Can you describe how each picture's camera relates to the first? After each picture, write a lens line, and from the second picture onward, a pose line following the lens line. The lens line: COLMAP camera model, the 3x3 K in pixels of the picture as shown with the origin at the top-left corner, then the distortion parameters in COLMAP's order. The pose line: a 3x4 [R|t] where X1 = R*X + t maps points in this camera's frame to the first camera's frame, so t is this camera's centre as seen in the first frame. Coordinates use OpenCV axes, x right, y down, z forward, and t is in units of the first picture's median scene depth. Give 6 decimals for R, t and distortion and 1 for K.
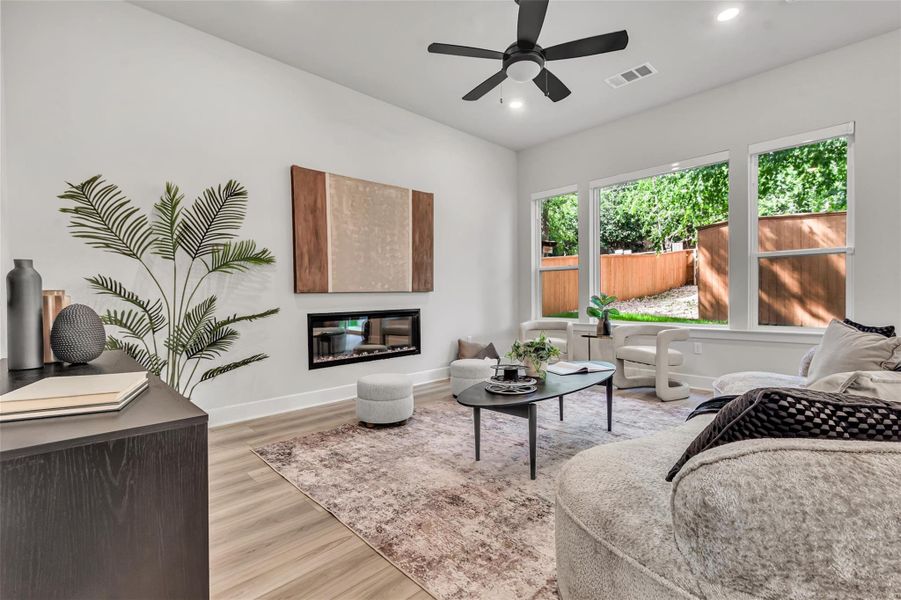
lens RADIAL K [[403.1, 0, 457.9], [0, 403.1, 300.7], [0, 0, 1]] dist [-0.005002, -0.000485]
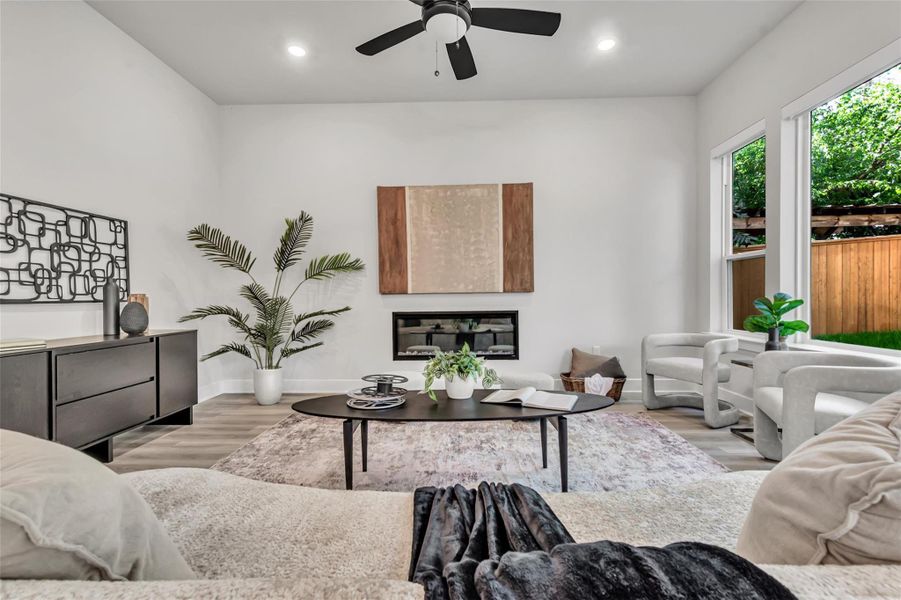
lens RADIAL K [[403.1, 0, 458.1], [0, 403.1, 299.4], [0, 0, 1]] dist [-0.005002, -0.000485]
pose [[0.706627, 0.013437, -0.707459, 0.542017], [-0.009505, 0.999910, 0.009498, -0.015321], [0.707523, 0.000013, 0.706691, 0.294621]]
